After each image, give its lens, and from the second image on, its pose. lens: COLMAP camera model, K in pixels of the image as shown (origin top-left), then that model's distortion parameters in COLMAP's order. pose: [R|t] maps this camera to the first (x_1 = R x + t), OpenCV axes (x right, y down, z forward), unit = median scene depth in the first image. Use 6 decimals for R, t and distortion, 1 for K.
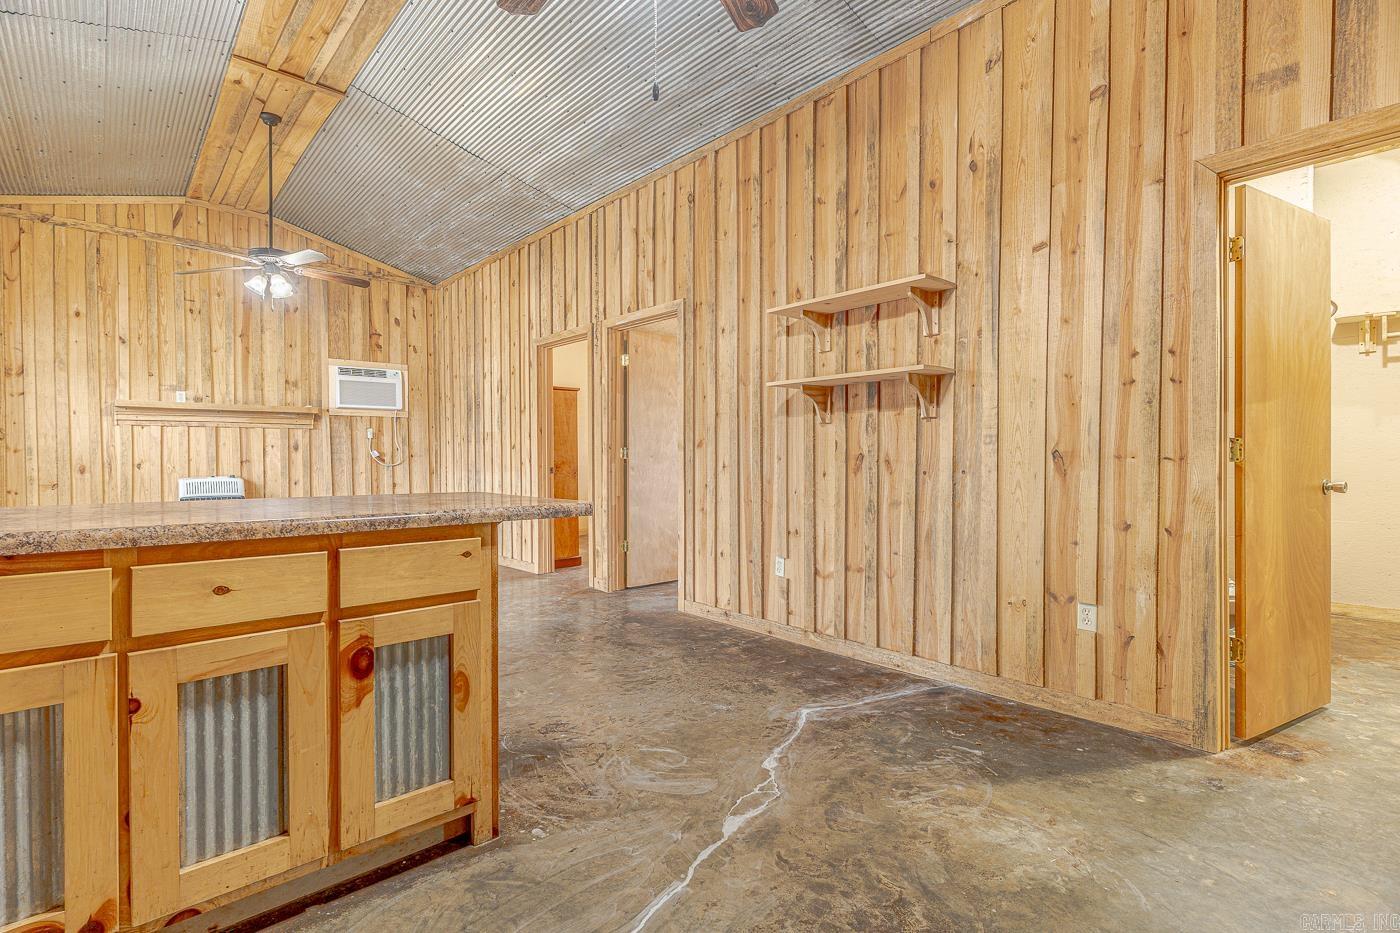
lens RADIAL K [[658.4, 0, 695.8], [0, 658.4, 466.1], [0, 0, 1]] dist [-0.000689, -0.000374]
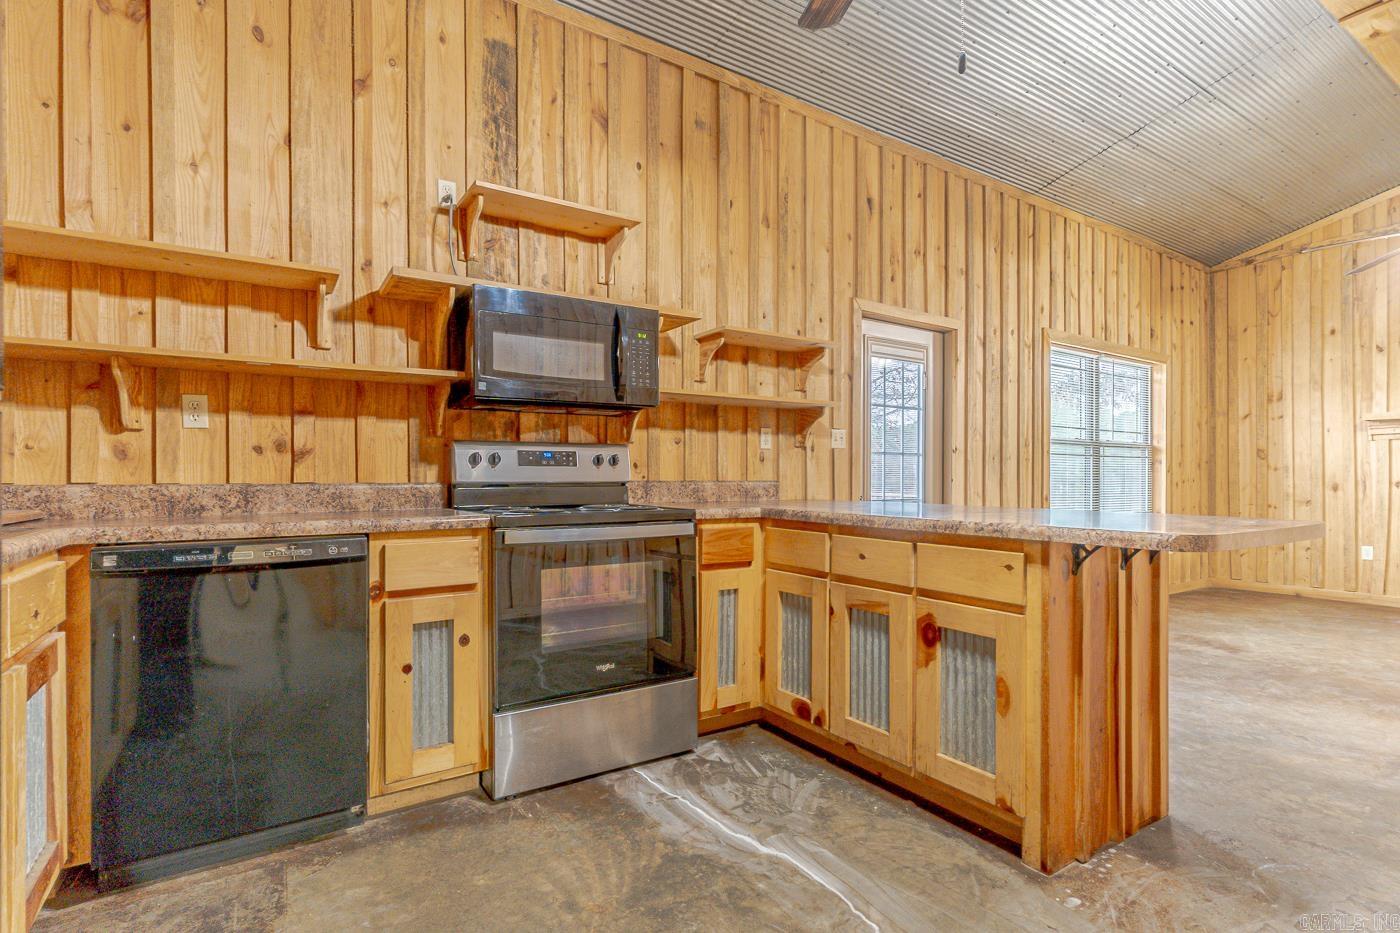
lens RADIAL K [[670.6, 0, 691.4], [0, 670.6, 476.4], [0, 0, 1]] dist [0.000899, 0.001399]
pose [[-0.167756, 0.000107, -0.985829, 0.241202], [-0.011880, 0.999927, 0.002130, -0.001535], [0.985757, 0.012069, -0.167742, 0.214055]]
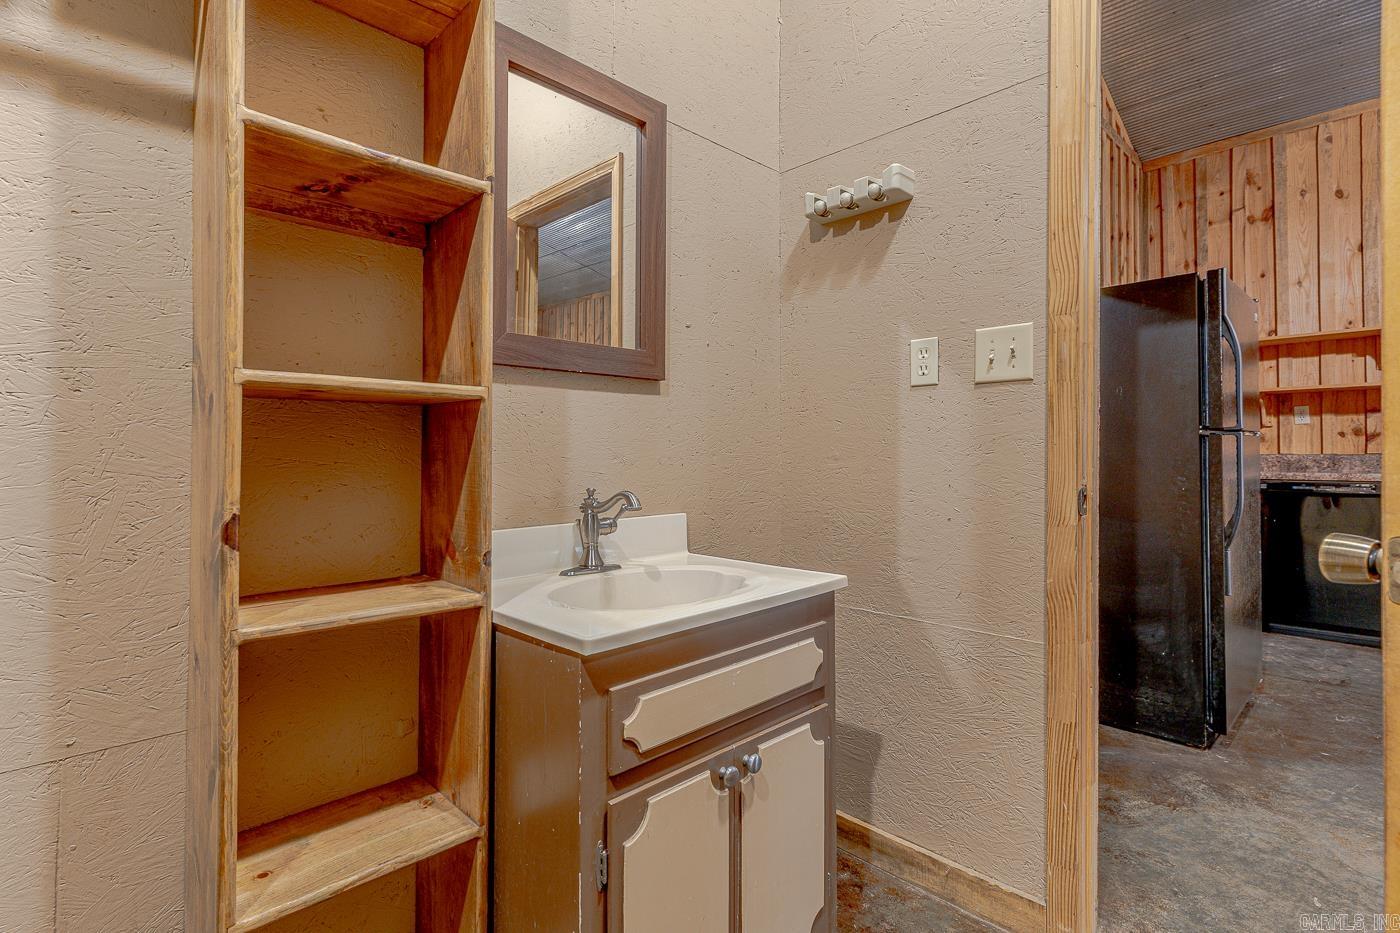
lens RADIAL K [[677.2, 0, 680.0], [0, 677.2, 447.3], [0, 0, 1]] dist [0.000973, 0.000826]
pose [[-0.999446, 0.004522, -0.032983, 0.612471], [0.004406, 0.999984, 0.003585, -0.006041], [0.032999, 0.003438, -0.999449, 0.586095]]
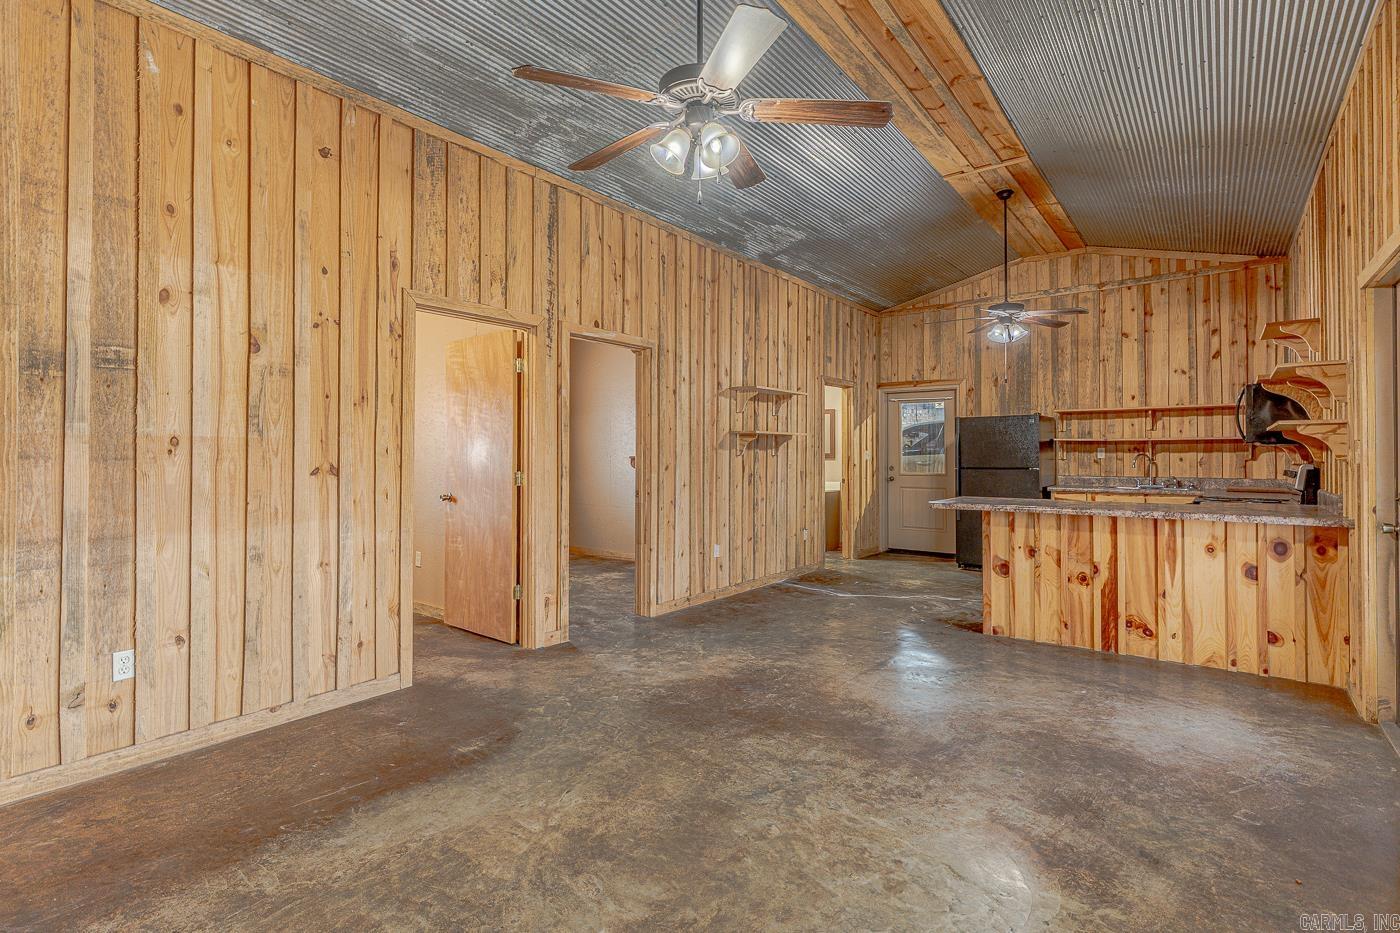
lens RADIAL K [[677.2, 0, 680.0], [0, 677.2, 447.3], [0, 0, 1]] dist [0.000973, 0.000826]
pose [[-0.162916, 0.012842, 0.986556, -0.954856], [0.010976, 0.999877, -0.011203, -0.044463], [-0.986579, 0.009003, -0.163037, 0.929249]]
